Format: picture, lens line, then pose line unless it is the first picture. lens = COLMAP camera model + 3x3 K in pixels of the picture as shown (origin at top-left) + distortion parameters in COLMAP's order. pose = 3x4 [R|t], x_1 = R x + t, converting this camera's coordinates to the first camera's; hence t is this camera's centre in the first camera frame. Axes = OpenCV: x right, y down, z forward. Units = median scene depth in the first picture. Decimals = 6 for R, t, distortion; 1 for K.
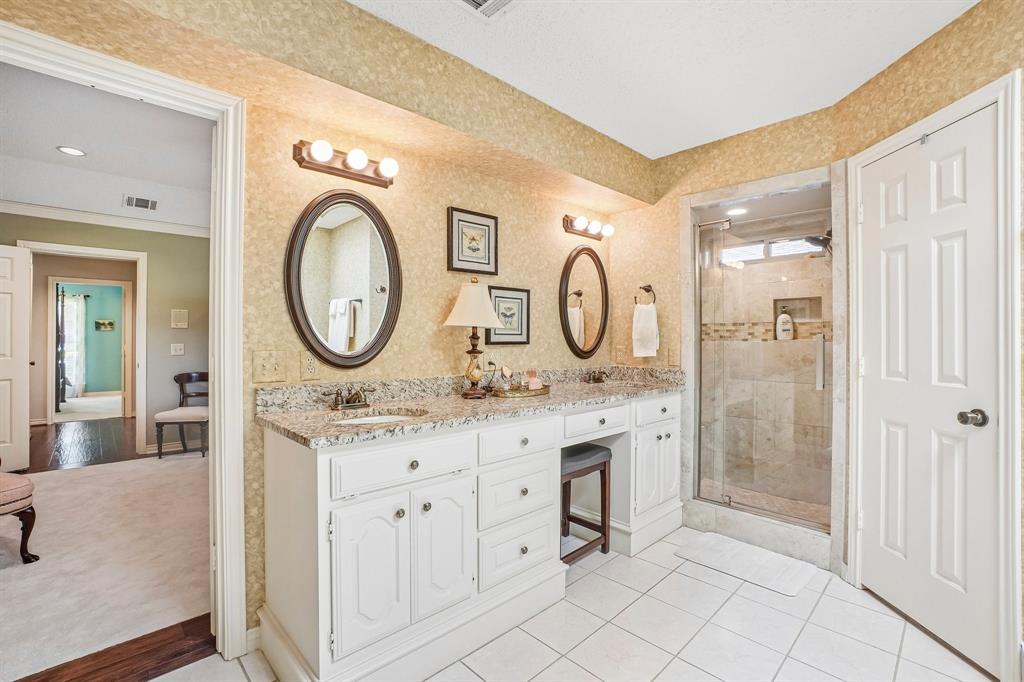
lens RADIAL K [[457.6, 0, 504.1], [0, 457.6, 341.4], [0, 0, 1]] dist [-0.055388, 0.012382]
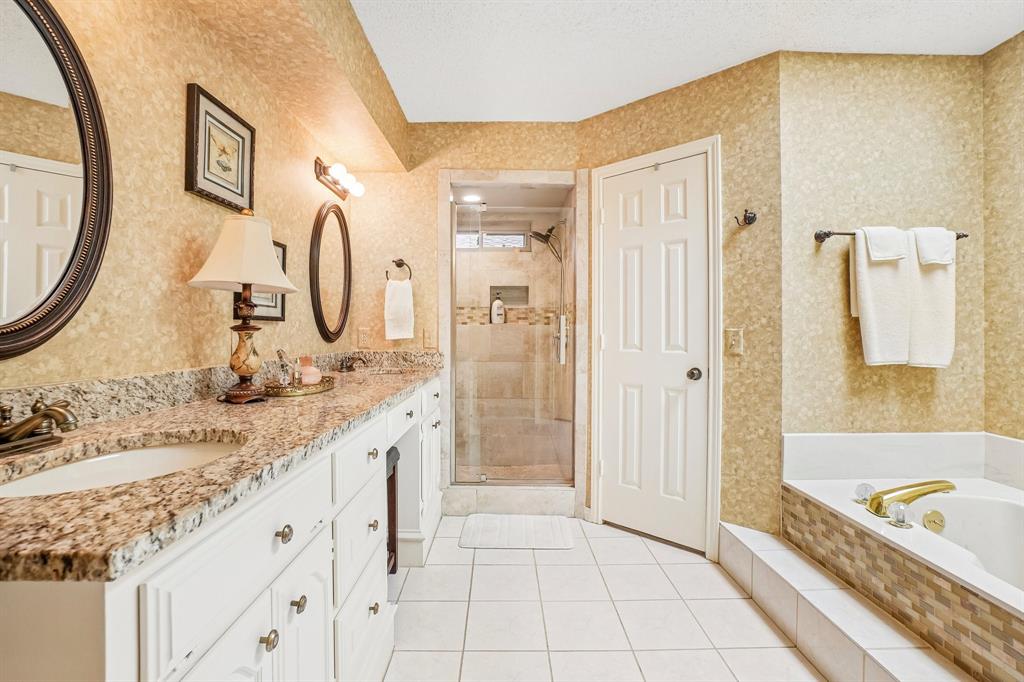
lens RADIAL K [[457.6, 0, 515.5], [0, 457.6, 333.0], [0, 0, 1]] dist [-0.055388, 0.012382]
pose [[0.675848, -0.001670, 0.737039, -0.255001], [0.002003, 0.999998, 0.000429, 0.028576], [-0.737038, 0.001187, 0.675850, 0.298789]]
